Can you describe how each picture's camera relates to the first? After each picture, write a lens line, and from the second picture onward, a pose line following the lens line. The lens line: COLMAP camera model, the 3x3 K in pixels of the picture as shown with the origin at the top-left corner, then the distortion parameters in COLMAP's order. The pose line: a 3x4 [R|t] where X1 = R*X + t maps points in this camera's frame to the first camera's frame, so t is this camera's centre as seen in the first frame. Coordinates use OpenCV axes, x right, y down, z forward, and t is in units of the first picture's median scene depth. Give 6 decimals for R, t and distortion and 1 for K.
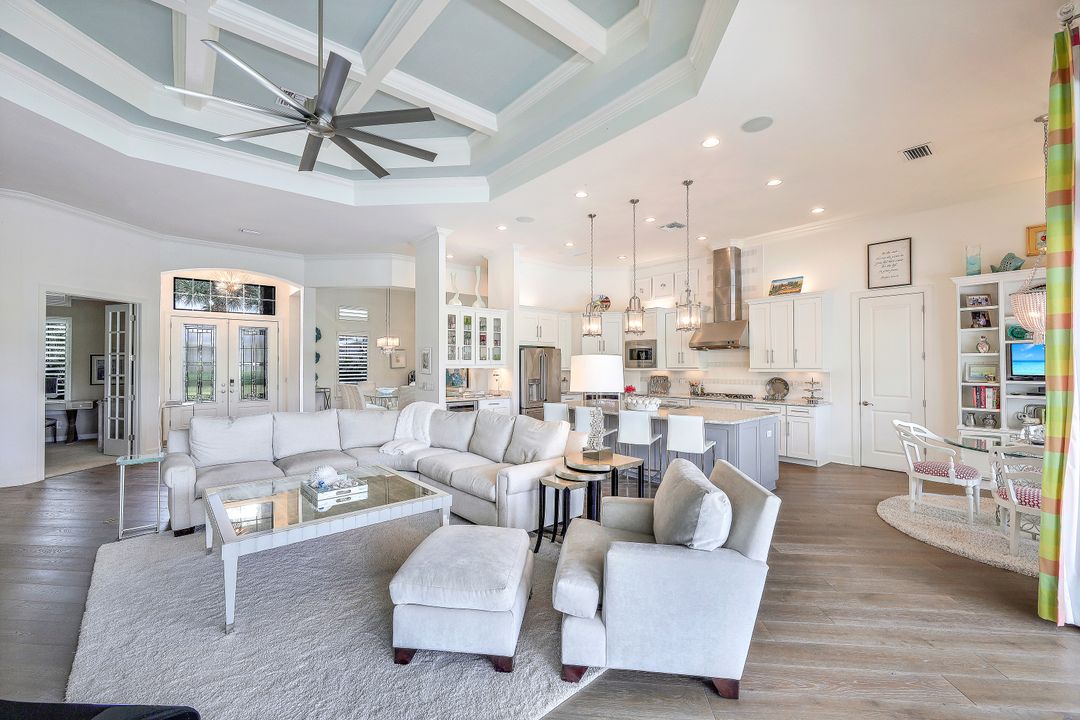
lens RADIAL K [[440.5, 0, 540.0], [0, 440.5, 360.0], [0, 0, 1]] dist [0.000137, -0.000084]
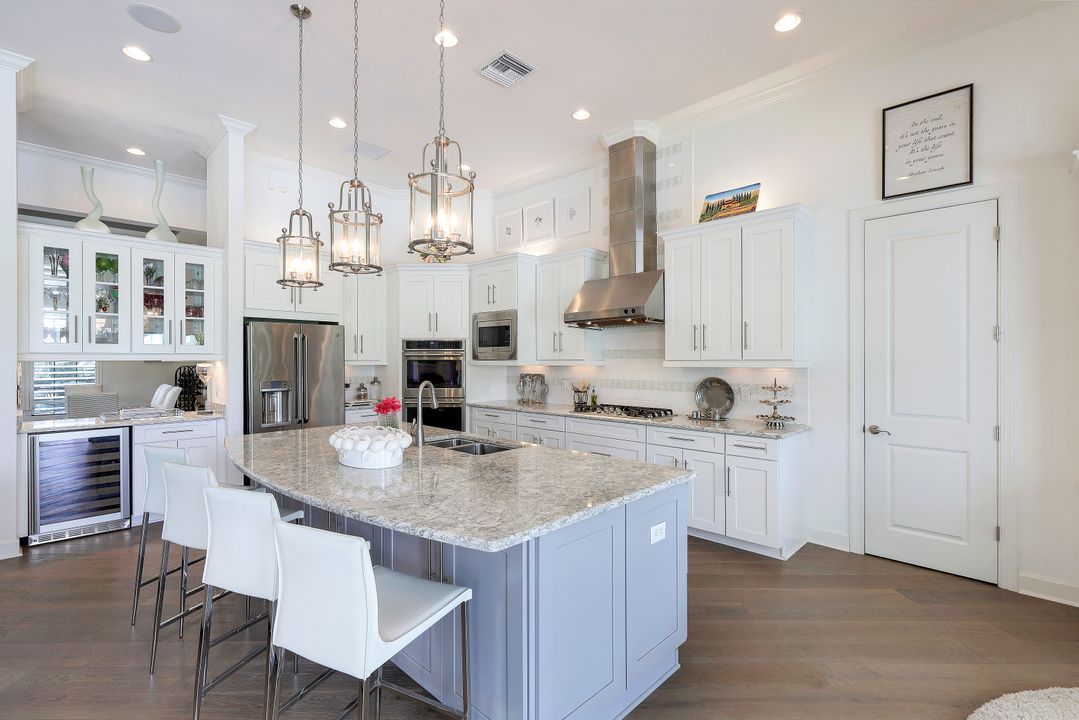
lens RADIAL K [[500.7, 0, 539.5], [0, 500.7, 360.0], [0, 0, 1]] dist [0.001382, 0.000247]
pose [[0.995126, 0.000229, 0.098614, 0.266638], [-0.001462, 0.999922, 0.012430, 0.011094], [-0.098604, -0.012514, 0.995048, 0.414683]]
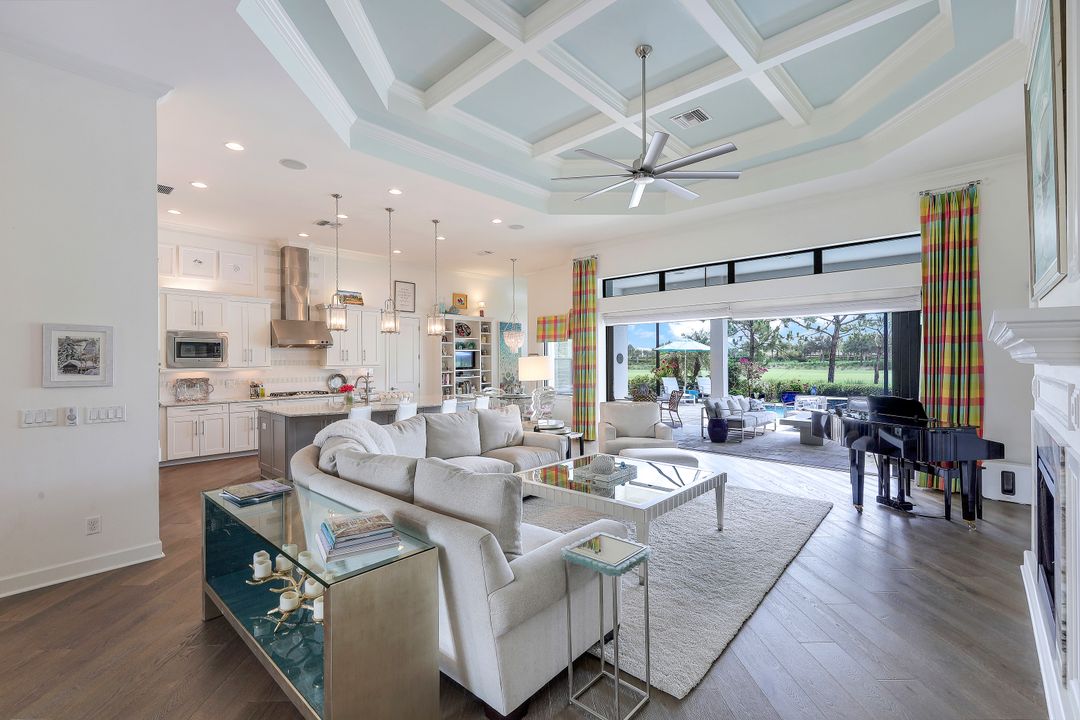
lens RADIAL K [[475.2, 0, 540.0], [0, 475.2, 360.0], [0, 0, 1]] dist [-0.000250, -0.000037]
pose [[-0.121557, -0.000909, 0.992584, -0.776065], [-0.008328, 0.999965, -0.000104, -0.000441], [-0.992550, -0.008279, -0.121560, 0.619913]]
